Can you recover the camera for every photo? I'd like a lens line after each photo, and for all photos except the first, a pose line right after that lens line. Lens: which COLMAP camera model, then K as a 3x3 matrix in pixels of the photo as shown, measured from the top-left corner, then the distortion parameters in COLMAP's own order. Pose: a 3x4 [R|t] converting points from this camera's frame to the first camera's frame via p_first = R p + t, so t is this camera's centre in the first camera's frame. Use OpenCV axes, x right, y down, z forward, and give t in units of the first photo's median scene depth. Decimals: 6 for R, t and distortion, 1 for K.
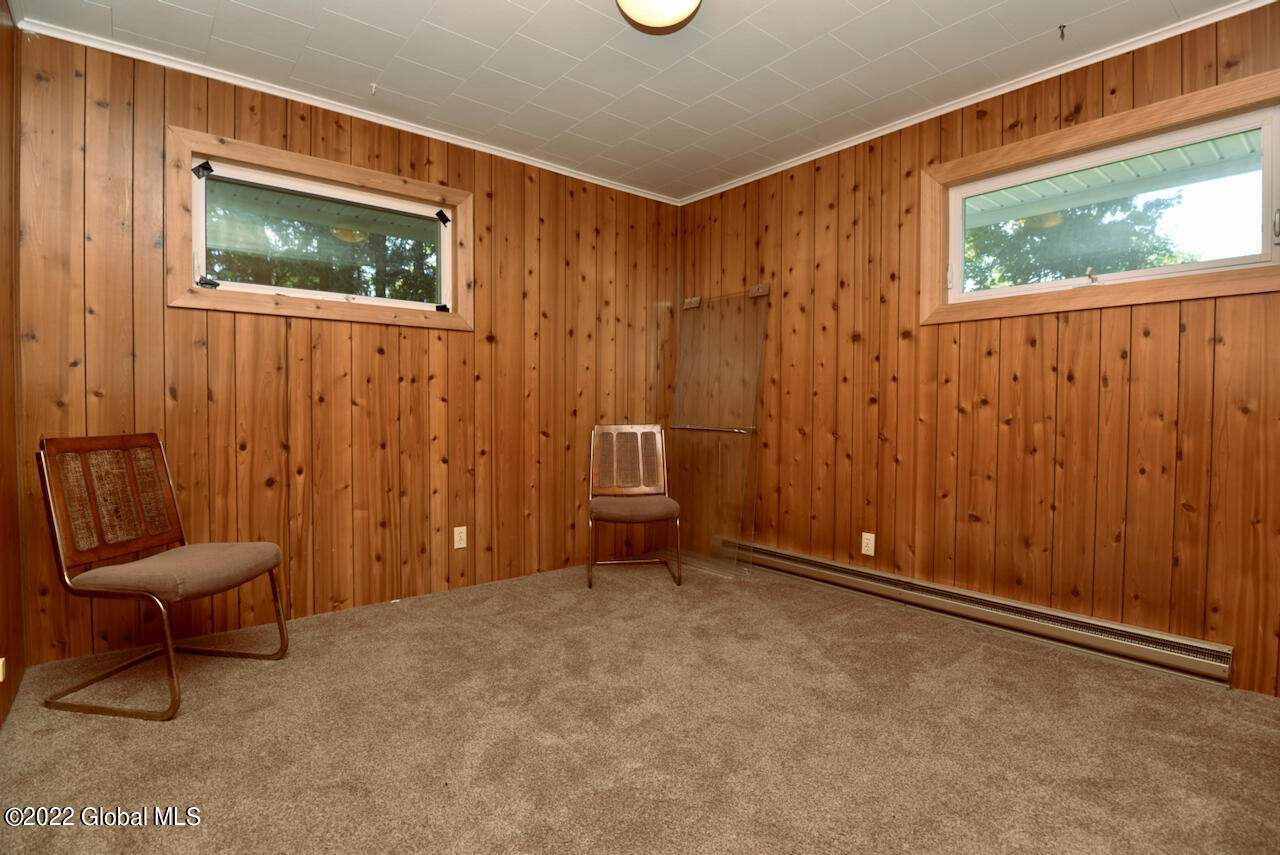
lens RADIAL K [[623.0, 0, 645.6], [0, 623.0, 423.7], [0, 0, 1]] dist [-0.024324, -0.004508]
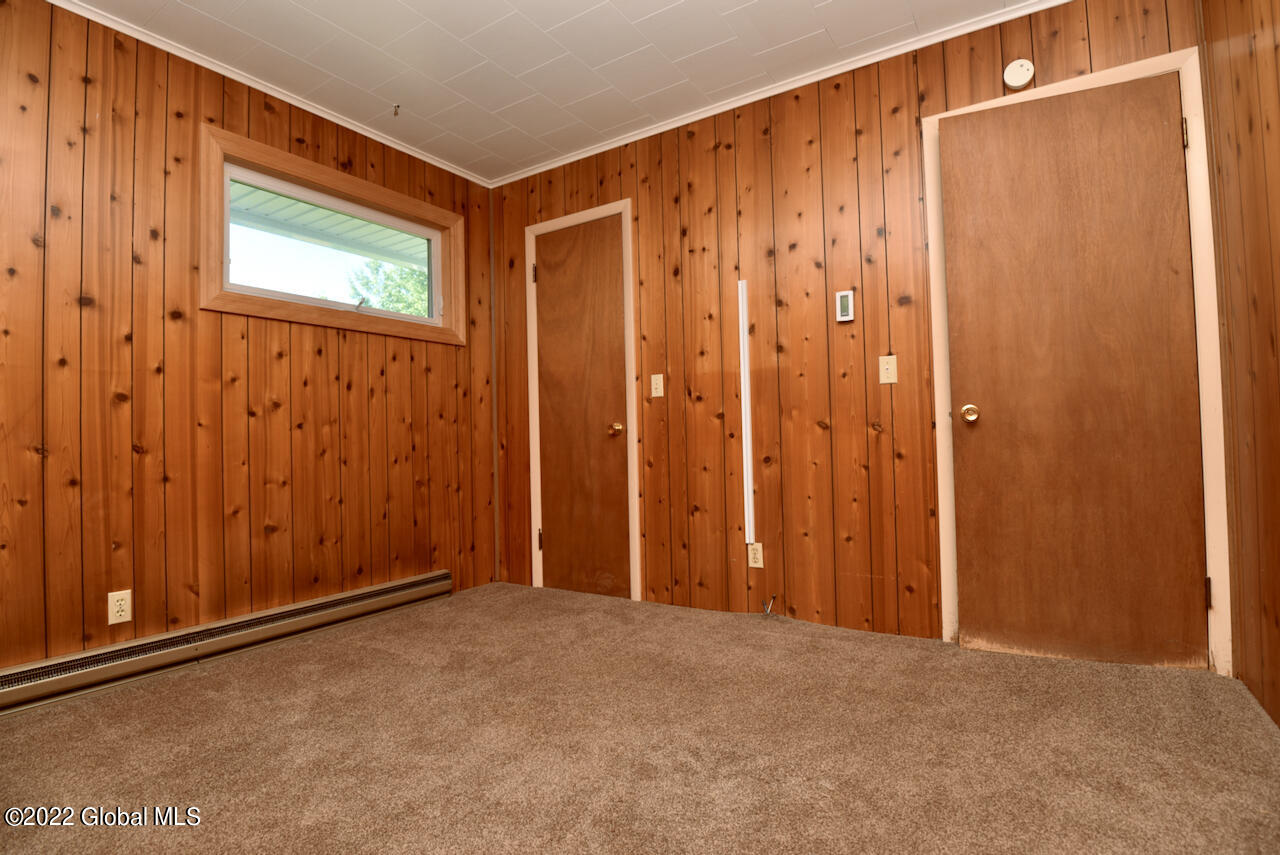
lens RADIAL K [[623.0, 0, 639.6], [0, 623.0, 422.8], [0, 0, 1]] dist [-0.024324, -0.004508]
pose [[-0.299760, 0.027852, 0.953608, -0.491610], [0.046338, 0.998819, -0.014607, 0.029639], [-0.952889, 0.039810, -0.300696, 0.694748]]
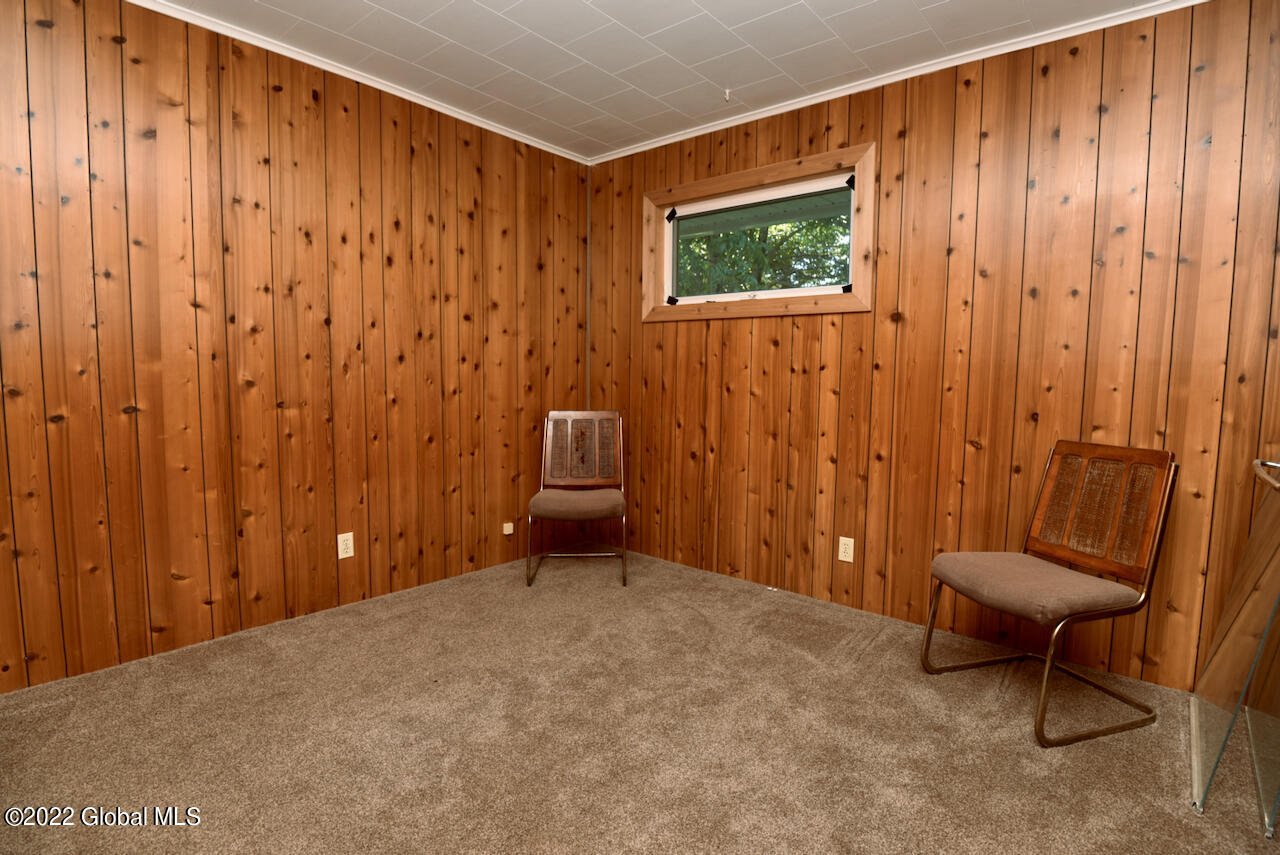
lens RADIAL K [[623.0, 0, 646.2], [0, 623.0, 424.3], [0, 0, 1]] dist [-0.024324, -0.004508]
pose [[0.182169, 0.084098, -0.979664, 0.553336], [-0.036960, 0.996217, 0.078646, -0.057992], [0.982572, 0.021882, 0.184588, 0.619493]]
